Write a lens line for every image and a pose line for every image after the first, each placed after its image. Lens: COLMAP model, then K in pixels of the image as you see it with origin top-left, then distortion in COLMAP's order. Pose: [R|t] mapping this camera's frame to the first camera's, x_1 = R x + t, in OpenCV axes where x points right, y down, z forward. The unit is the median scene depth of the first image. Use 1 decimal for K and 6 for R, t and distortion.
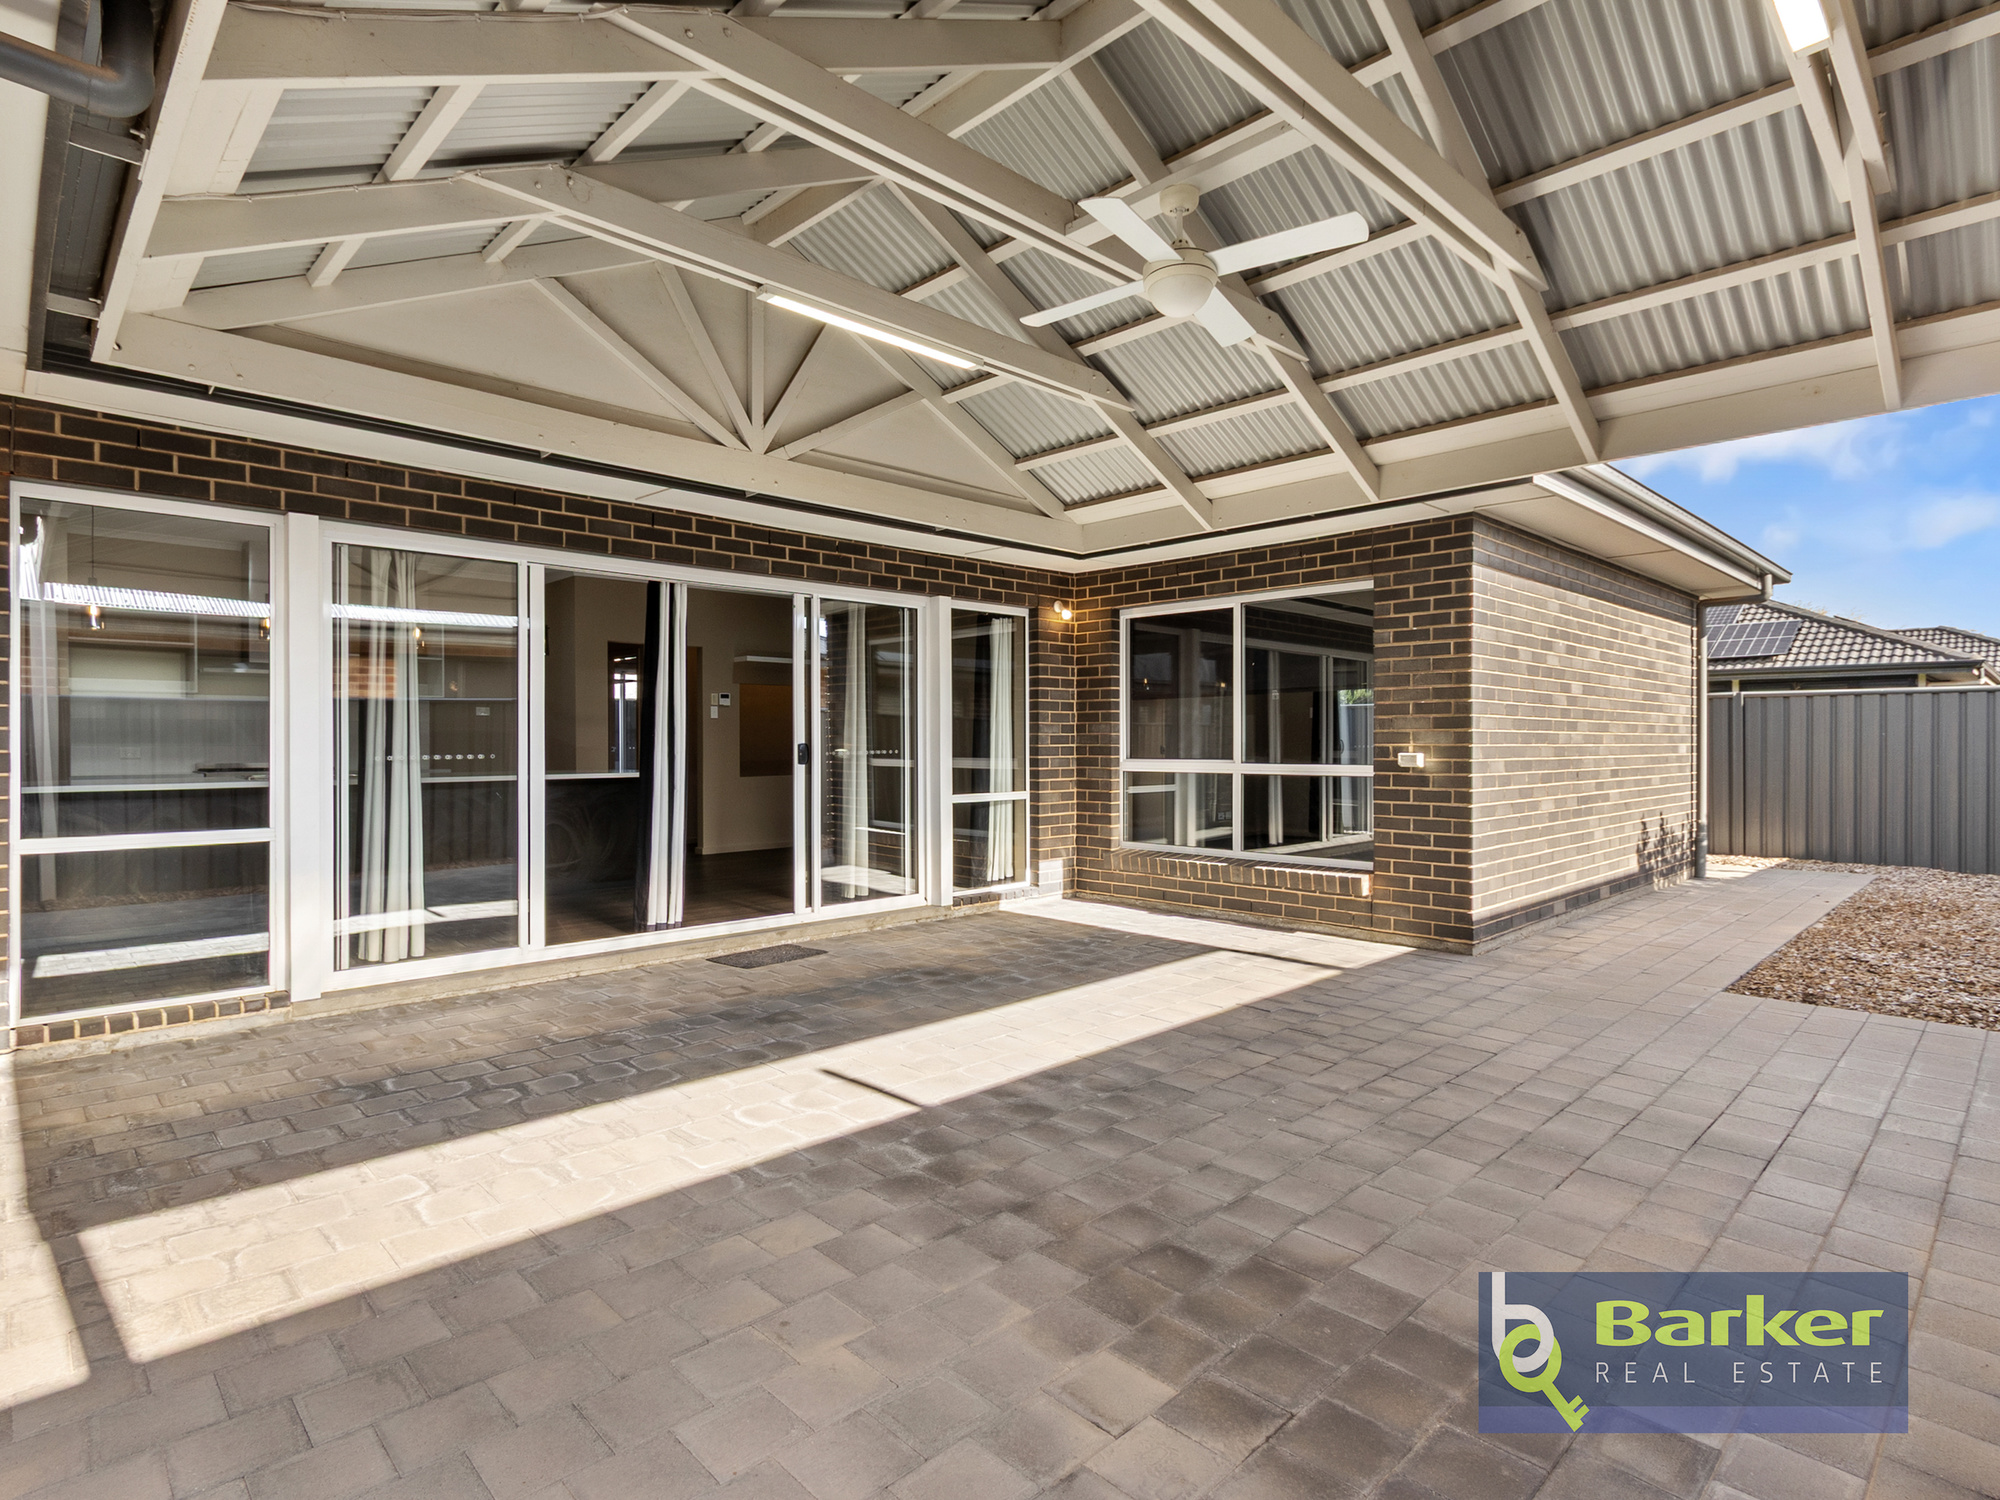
lens RADIAL K [[1042.1, 0, 1006.9], [0, 1042.1, 747.5], [0, 0, 1]] dist [0.002594, 0.001141]
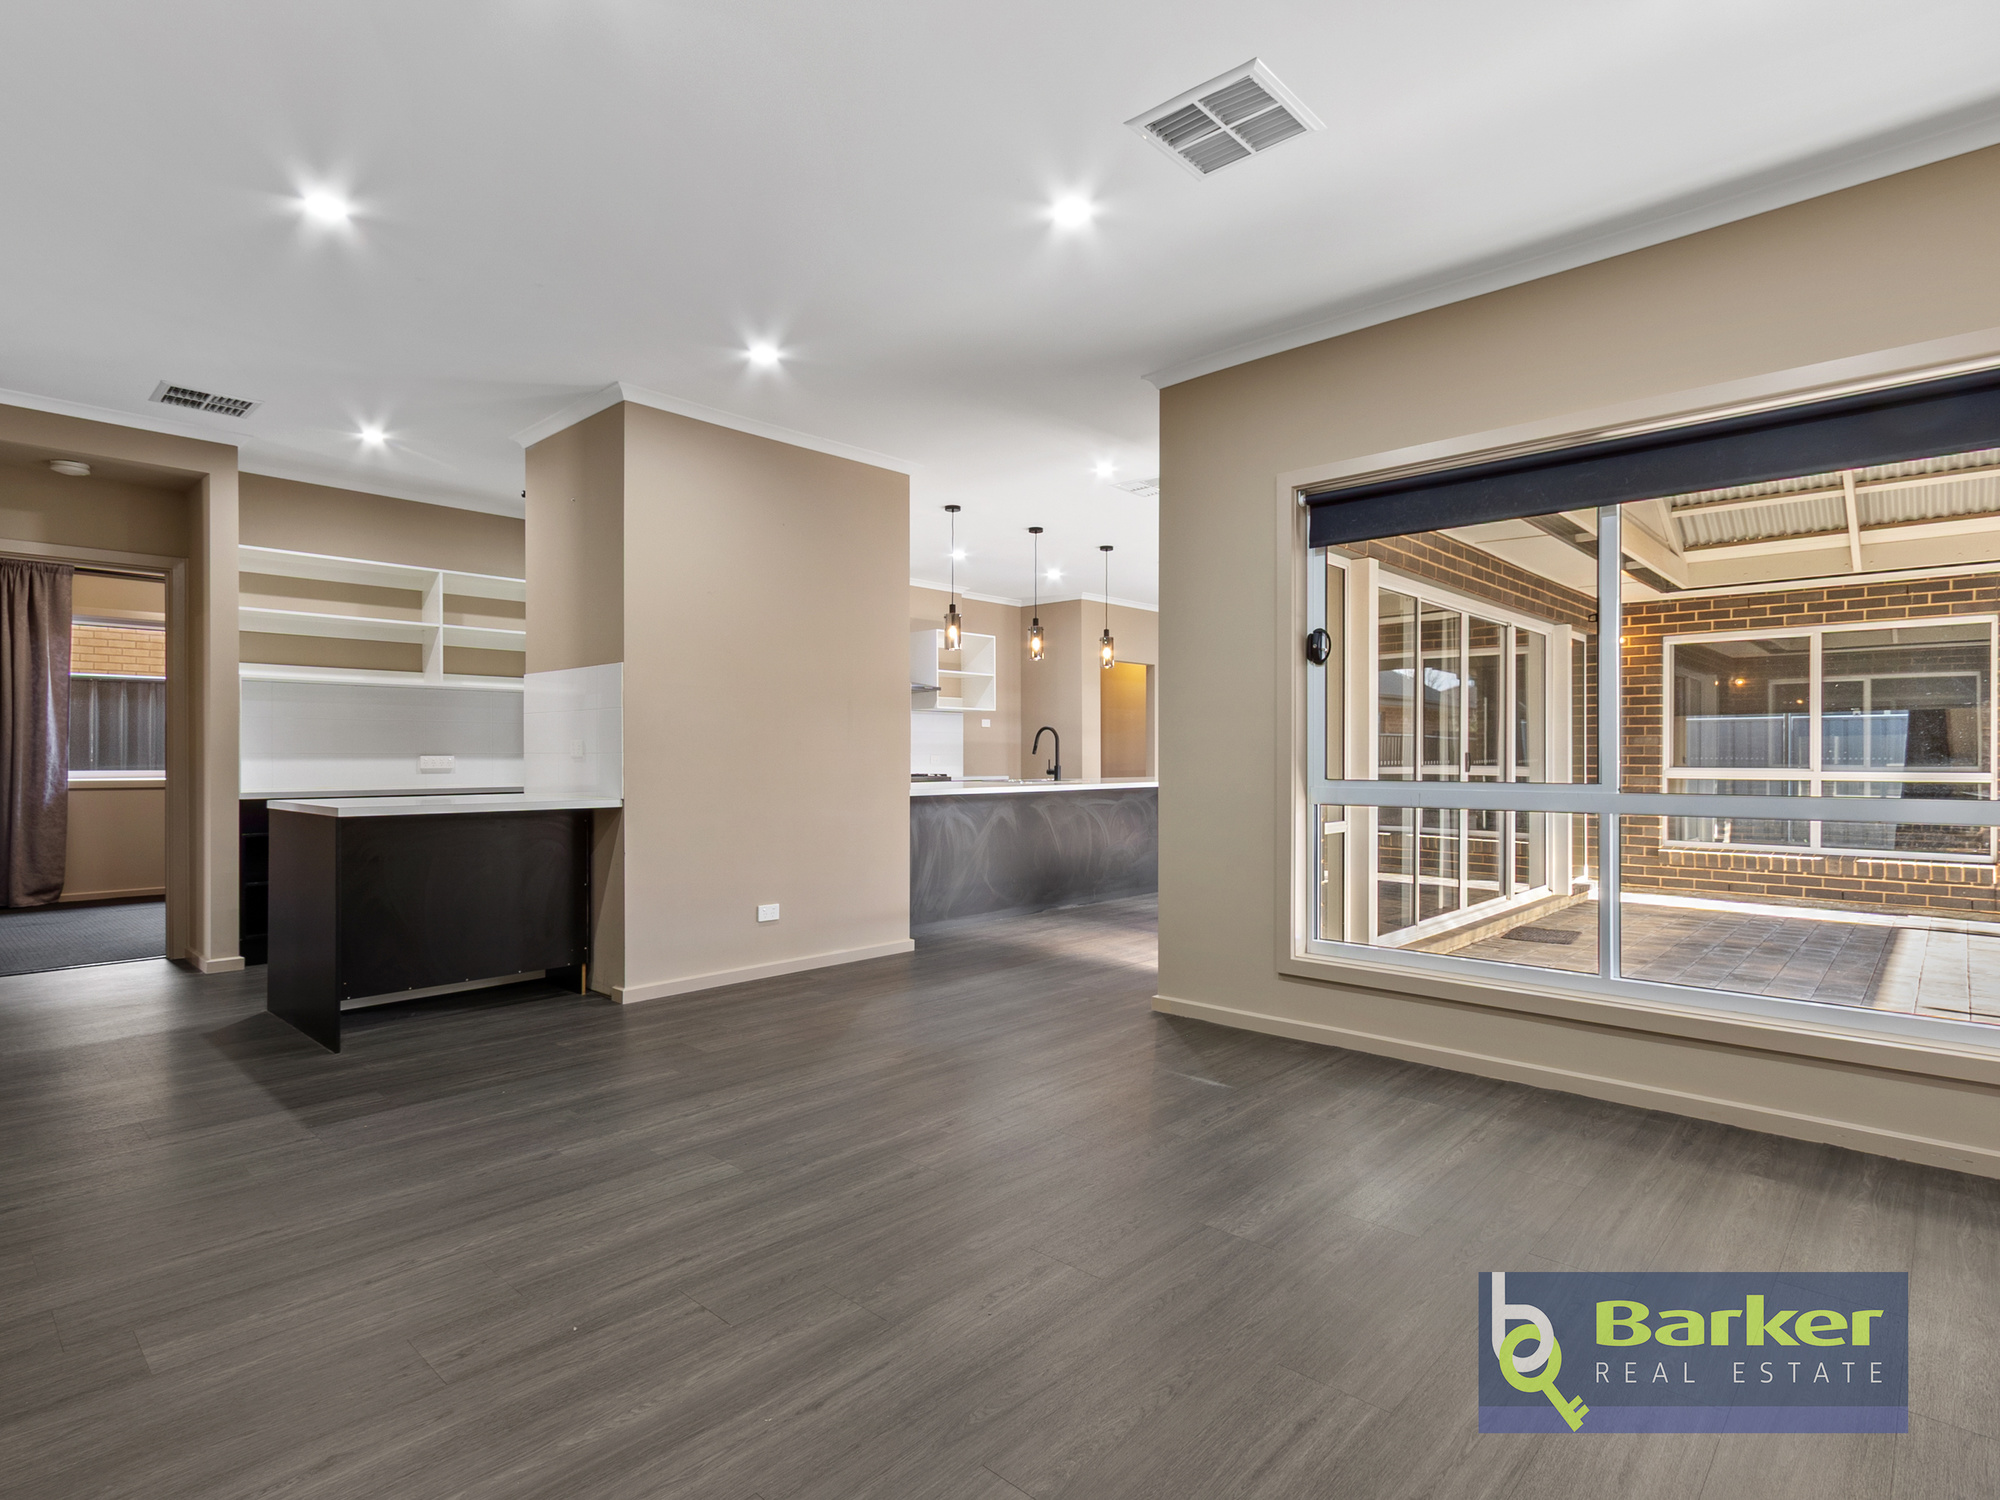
lens RADIAL K [[1042.1, 0, 1000.9], [0, 1042.1, 750.3], [0, 0, 1]] dist [0.002594, 0.001141]
pose [[0.999514, 0.002418, 0.031078, -0.652585], [-0.002166, 0.999964, -0.008161, 0.002896], [-0.031097, 0.008090, 0.999484, -0.115452]]
